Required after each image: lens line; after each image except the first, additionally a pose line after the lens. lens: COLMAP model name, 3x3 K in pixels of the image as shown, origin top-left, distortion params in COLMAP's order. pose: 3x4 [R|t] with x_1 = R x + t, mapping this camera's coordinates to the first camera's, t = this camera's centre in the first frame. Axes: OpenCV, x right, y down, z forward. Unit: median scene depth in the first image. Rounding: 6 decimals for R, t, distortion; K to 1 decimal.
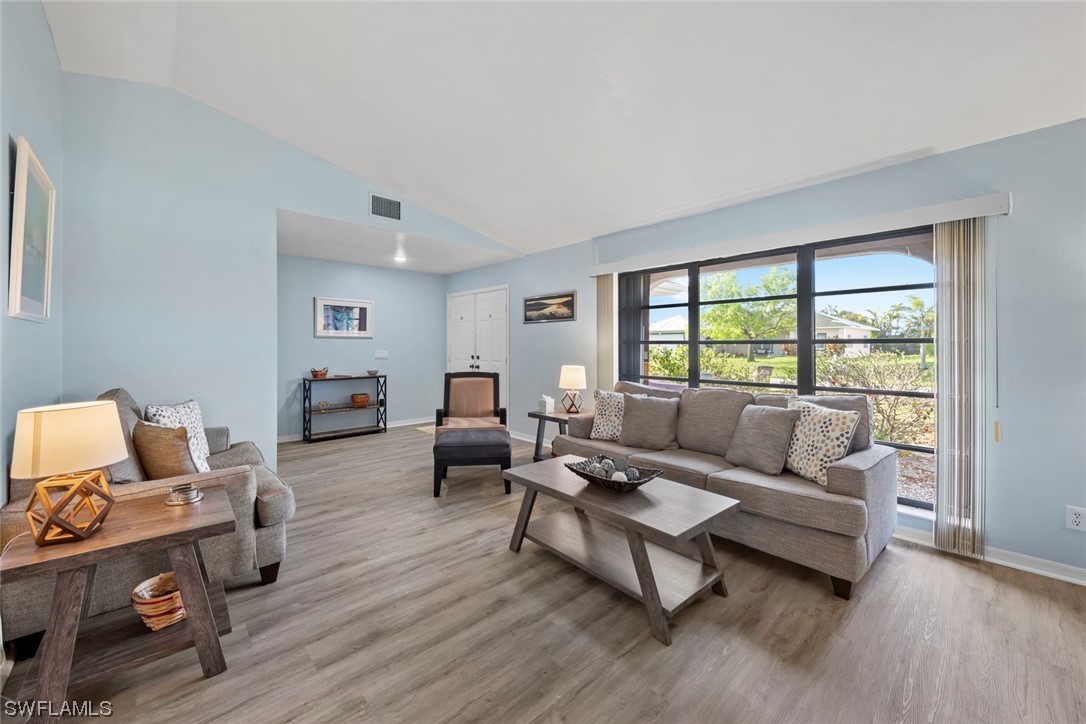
lens RADIAL K [[421.6, 0, 549.9], [0, 421.6, 345.0], [0, 0, 1]] dist [0.007107, -0.002623]
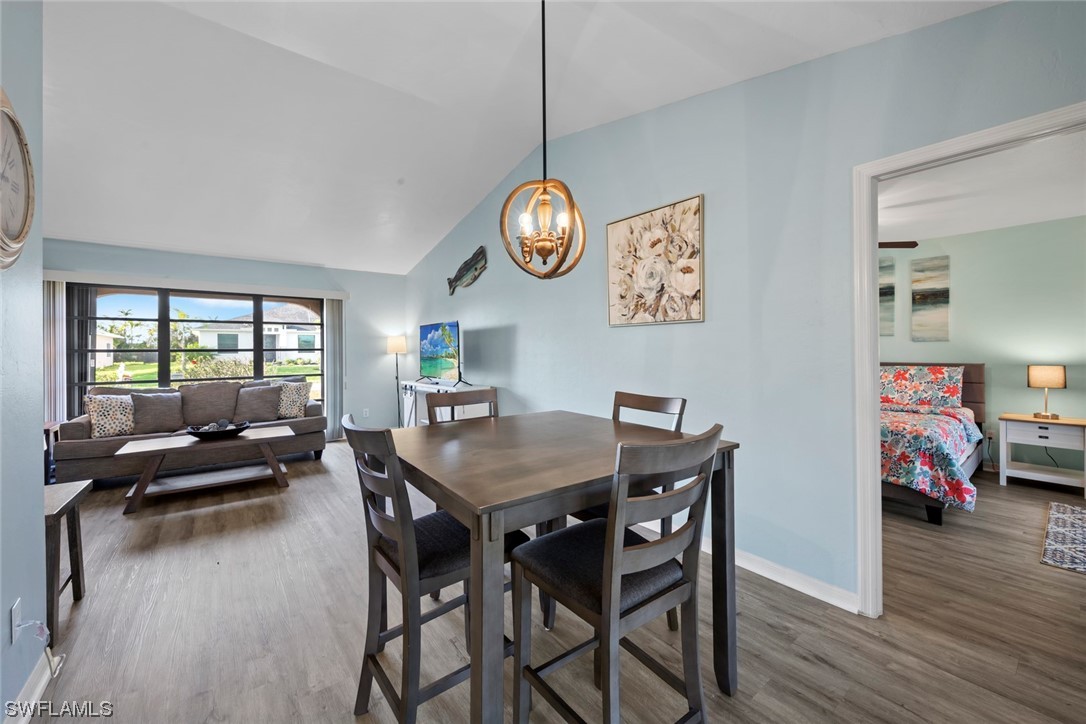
lens RADIAL K [[421.6, 0, 545.9], [0, 421.6, 354.2], [0, 0, 1]] dist [0.007107, -0.002623]
pose [[0.080003, -0.012478, 0.996716, -0.793548], [0.010282, 0.999879, 0.011693, 0.001235], [-0.996742, 0.009313, 0.080122, -0.229223]]
